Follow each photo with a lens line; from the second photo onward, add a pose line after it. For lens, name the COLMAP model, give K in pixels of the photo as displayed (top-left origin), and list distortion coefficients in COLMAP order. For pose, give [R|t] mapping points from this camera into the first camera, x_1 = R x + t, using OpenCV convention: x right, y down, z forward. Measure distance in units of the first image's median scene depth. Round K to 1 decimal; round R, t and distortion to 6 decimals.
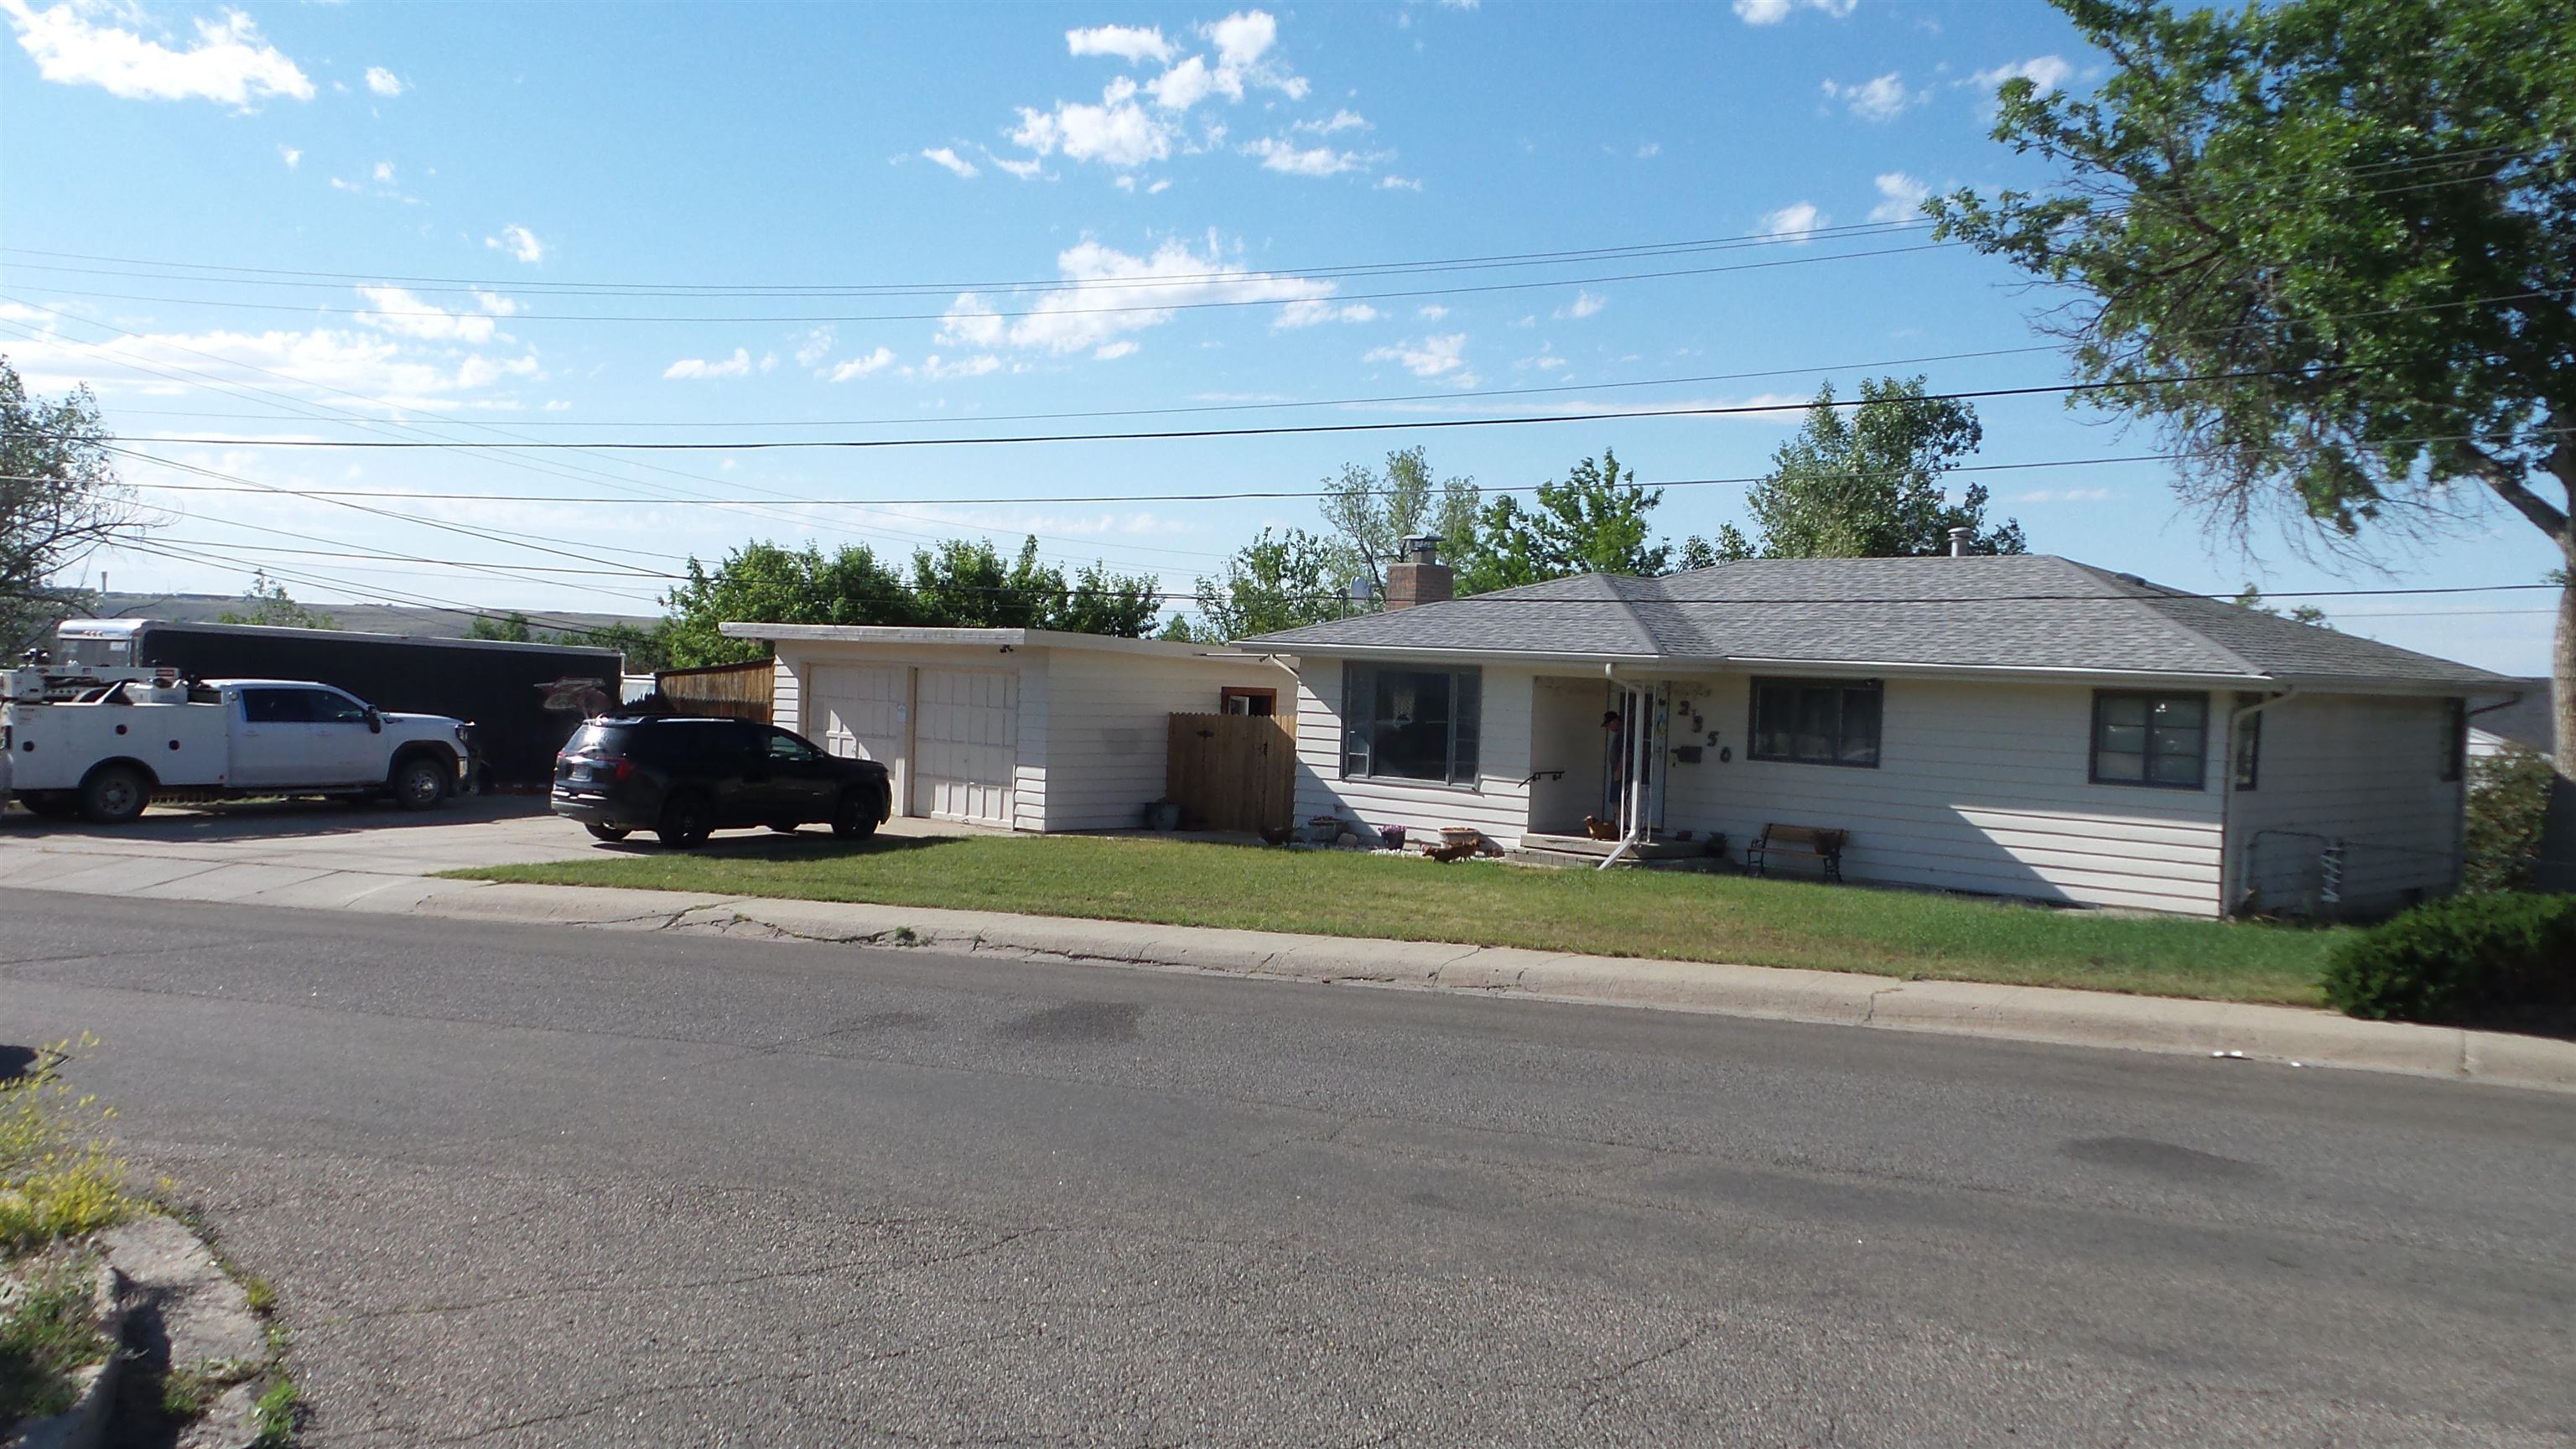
lens RADIAL K [[2051.8, 0, 1288.0], [0, 2051.8, 724.5], [0, 0, 1]] dist [0.035353, 0.003450]
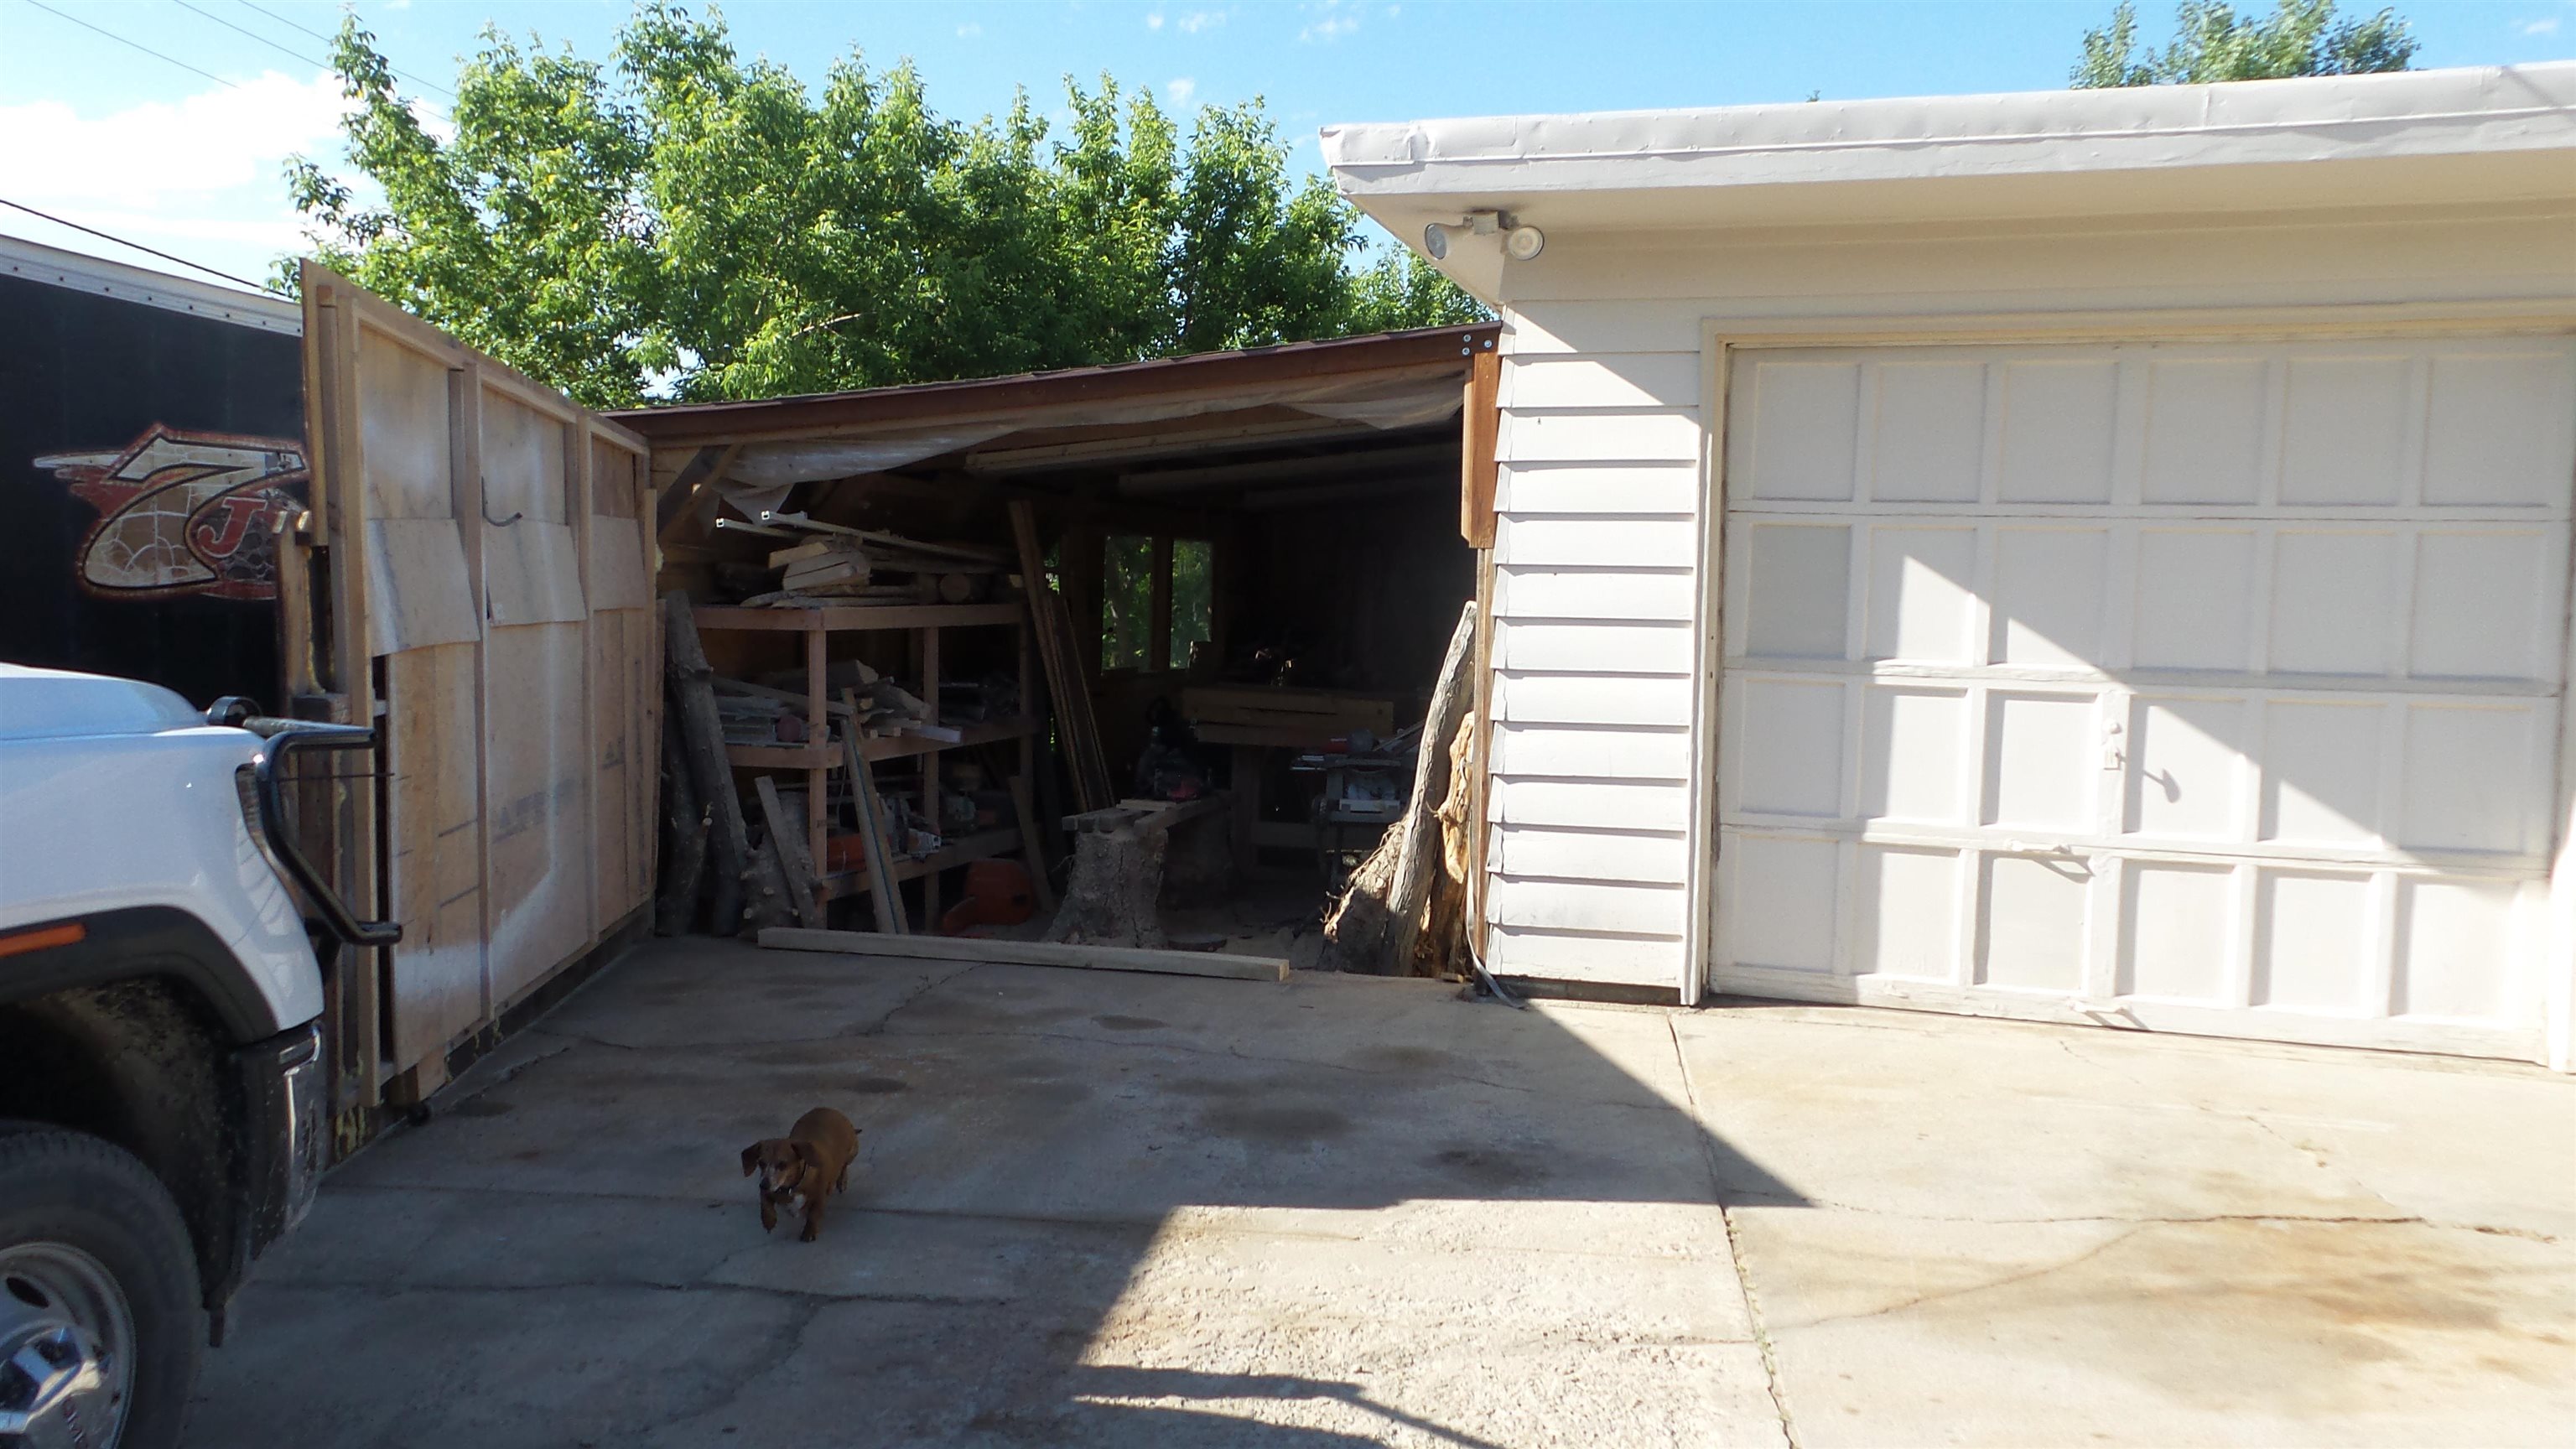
lens RADIAL K [[2051.8, 0, 1288.0], [0, 2051.8, 724.5], [0, 0, 1]] dist [0.035353, 0.003450]
pose [[0.887149, -0.035365, 0.460125, -0.368210], [0.017050, 0.998890, 0.043900, -0.000664], [-0.461167, -0.031100, 0.886768, 0.817688]]
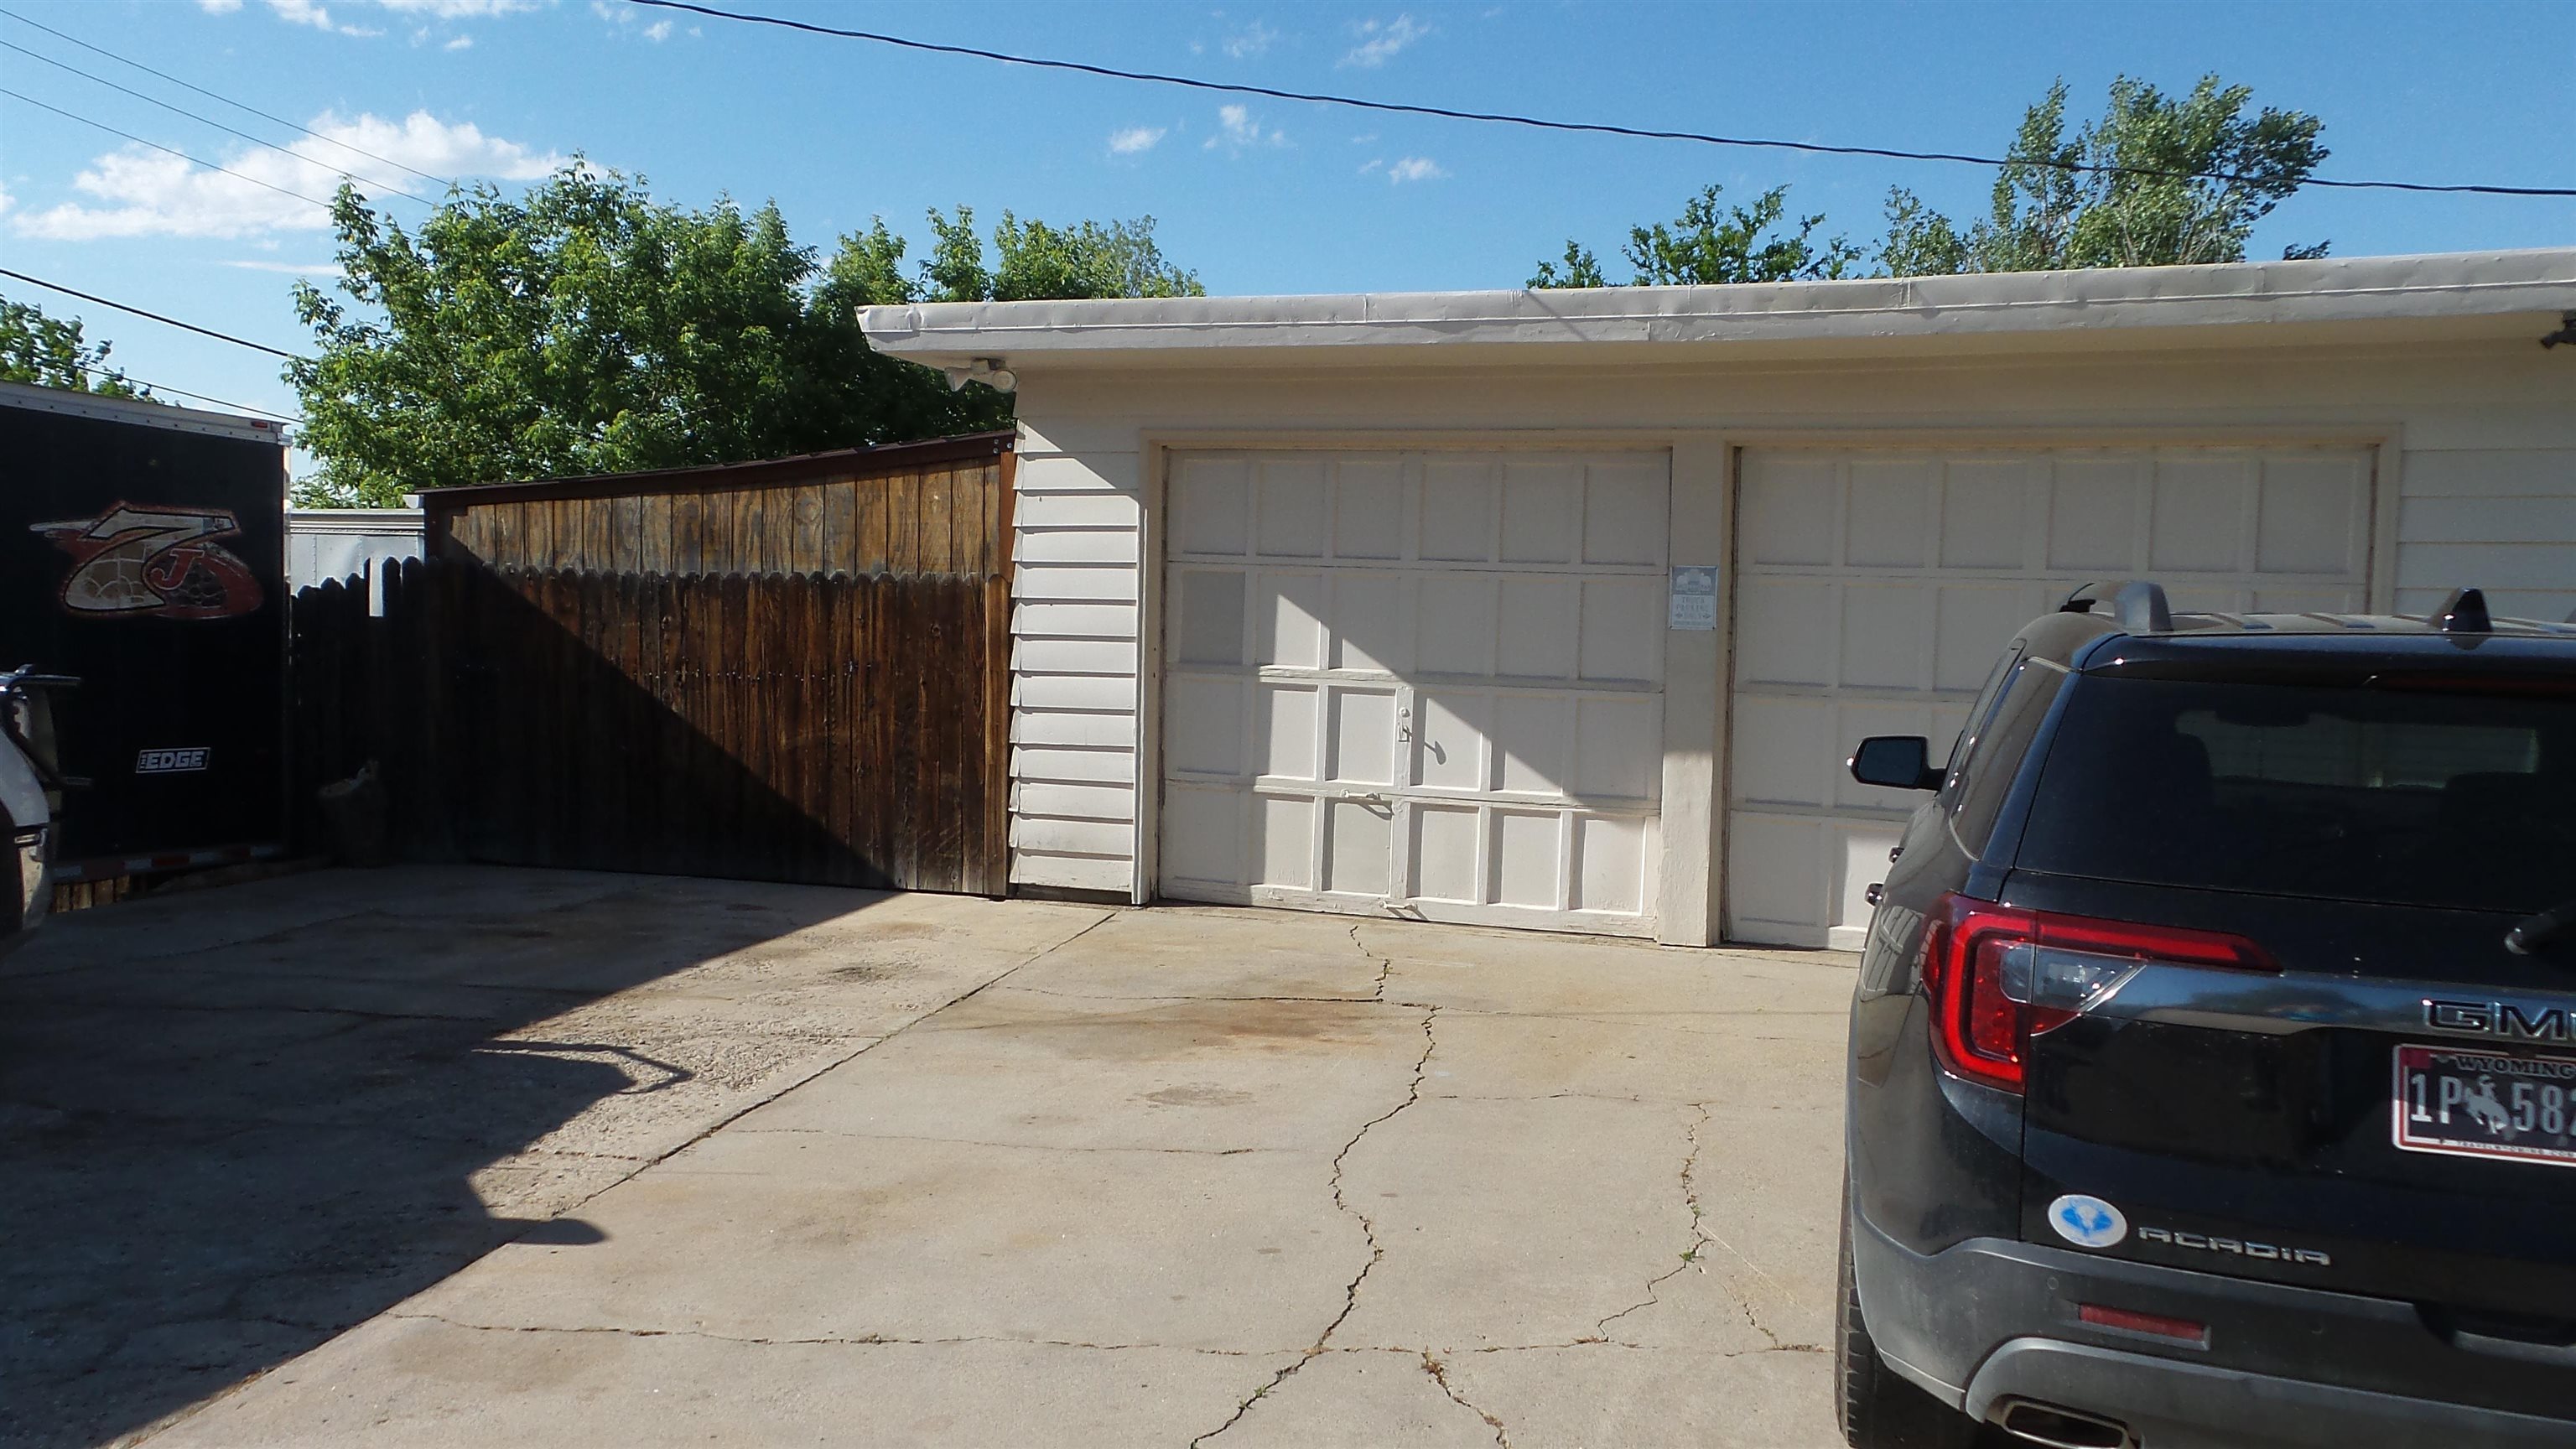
lens RADIAL K [[1961.9, 0, 1288.0], [0, 1961.9, 724.5], [0, 0, 1]] dist [-0.090535, 0.211776]
pose [[0.907489, -0.024040, 0.419387, -0.336042], [0.010150, 0.999324, 0.035320, 0.001484], [-0.419953, -0.027796, 0.907120, 0.713095]]
